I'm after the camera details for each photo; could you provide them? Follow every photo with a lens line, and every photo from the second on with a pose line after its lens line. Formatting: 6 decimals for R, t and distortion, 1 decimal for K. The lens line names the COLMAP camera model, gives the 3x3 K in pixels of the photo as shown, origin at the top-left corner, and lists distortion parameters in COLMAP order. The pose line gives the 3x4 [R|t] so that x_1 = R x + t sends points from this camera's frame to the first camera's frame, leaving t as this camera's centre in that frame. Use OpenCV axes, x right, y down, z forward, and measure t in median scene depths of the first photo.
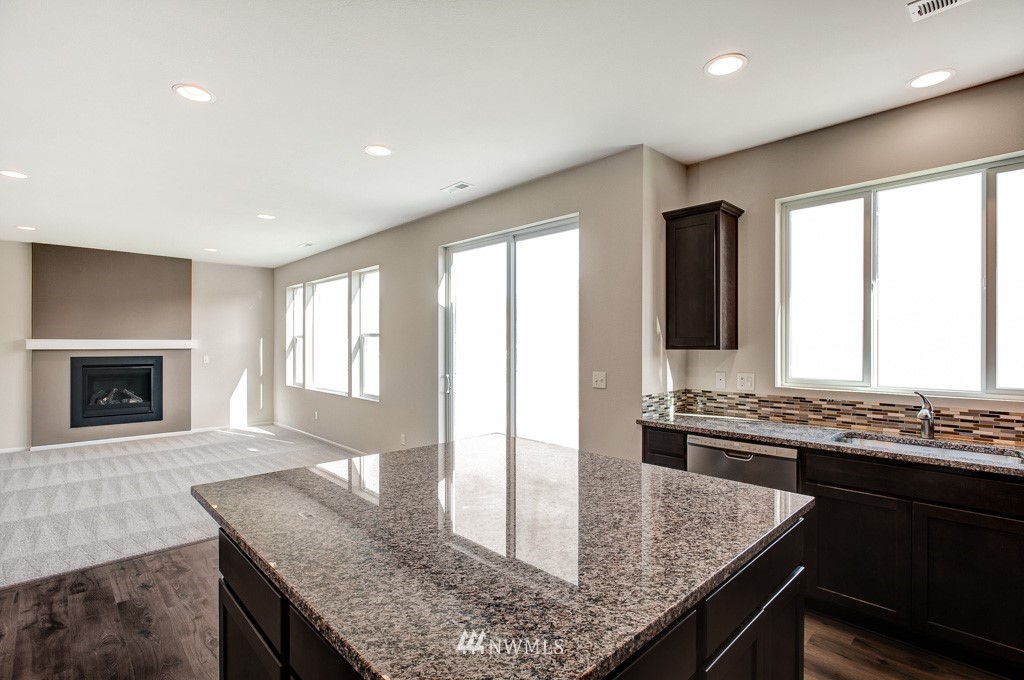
lens RADIAL K [[480.8, 0, 515.1], [0, 480.8, 342.6], [0, 0, 1]] dist [-0.001748, 0.000327]
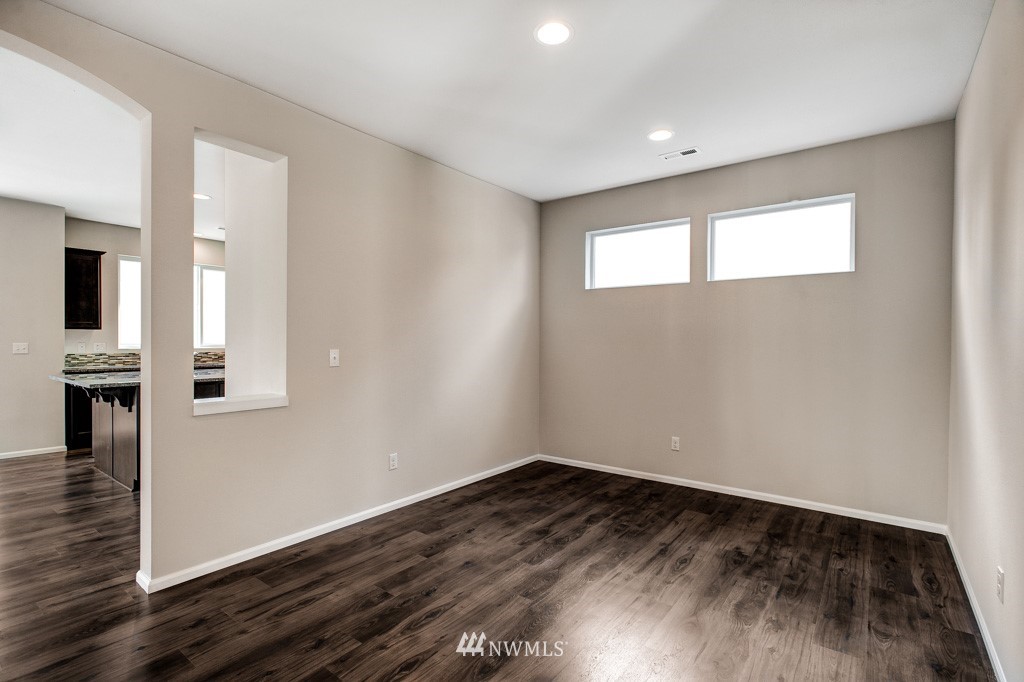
lens RADIAL K [[480.8, 0, 518.1], [0, 480.8, 344.0], [0, 0, 1]] dist [-0.001748, 0.000327]
pose [[-0.169599, -0.009777, 0.985465, -2.446389], [-0.007811, 0.999933, 0.008576, 0.062793], [-0.985482, -0.006243, -0.169664, -0.407188]]
